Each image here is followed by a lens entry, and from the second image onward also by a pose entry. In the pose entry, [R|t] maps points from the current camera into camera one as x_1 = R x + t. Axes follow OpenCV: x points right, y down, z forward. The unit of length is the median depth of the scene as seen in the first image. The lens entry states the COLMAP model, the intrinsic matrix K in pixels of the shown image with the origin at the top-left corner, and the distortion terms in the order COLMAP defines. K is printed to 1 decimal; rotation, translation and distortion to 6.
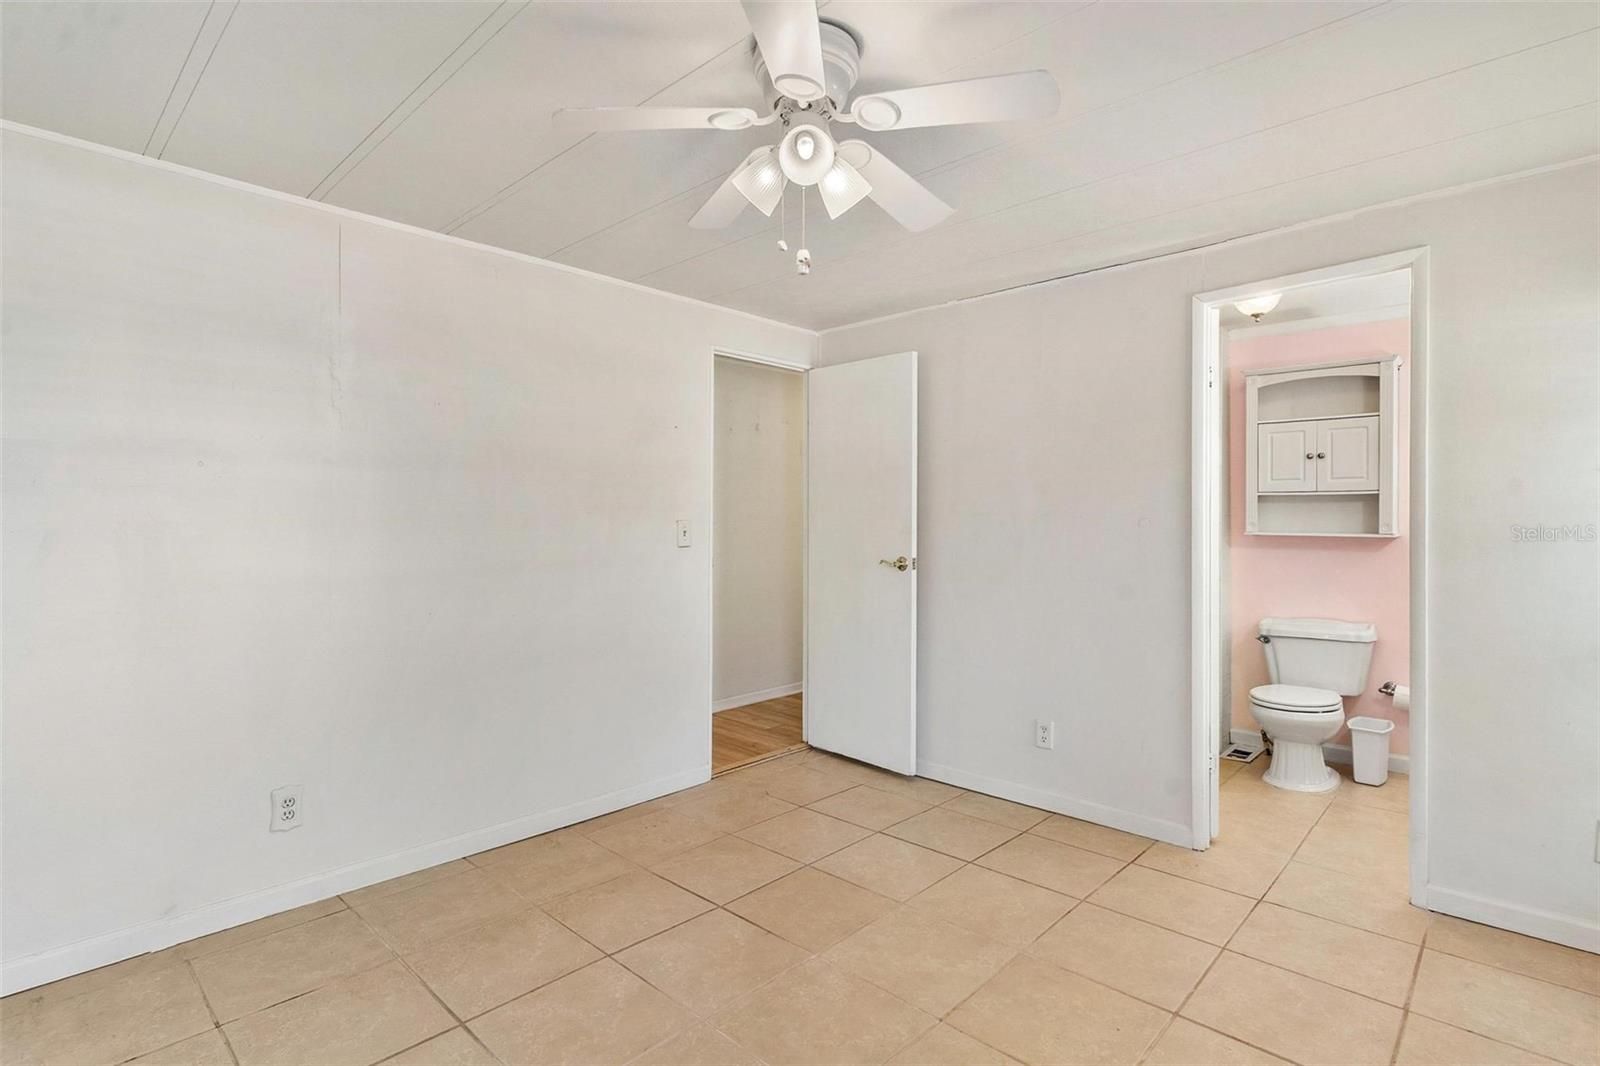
lens RADIAL K [[783.4, 0, 793.7], [0, 783.4, 514.1], [0, 0, 1]] dist [0.001250, 0.000194]
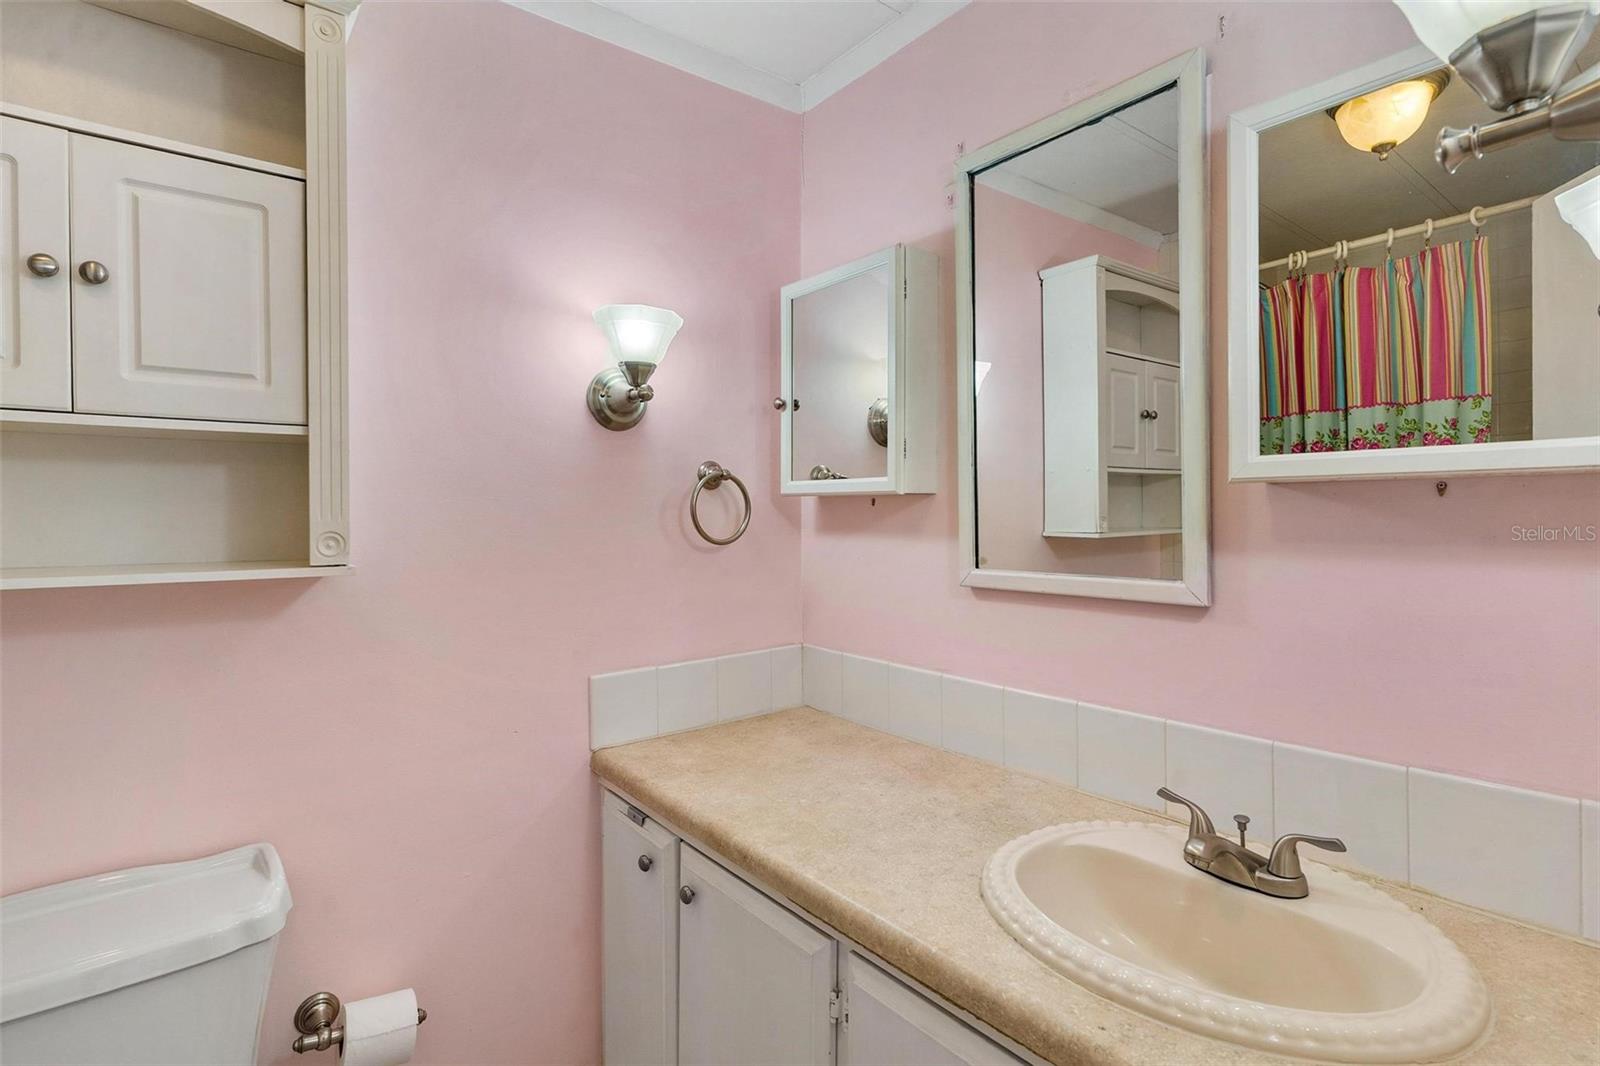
lens RADIAL K [[783.4, 0, 793.7], [0, 783.4, 514.1], [0, 0, 1]] dist [0.001250, 0.000194]
pose [[0.146224, -0.006342, 0.989231, 0.453961], [0.003447, 0.999977, 0.005902, 0.003687], [-0.989245, 0.002547, 0.146243, 0.738923]]
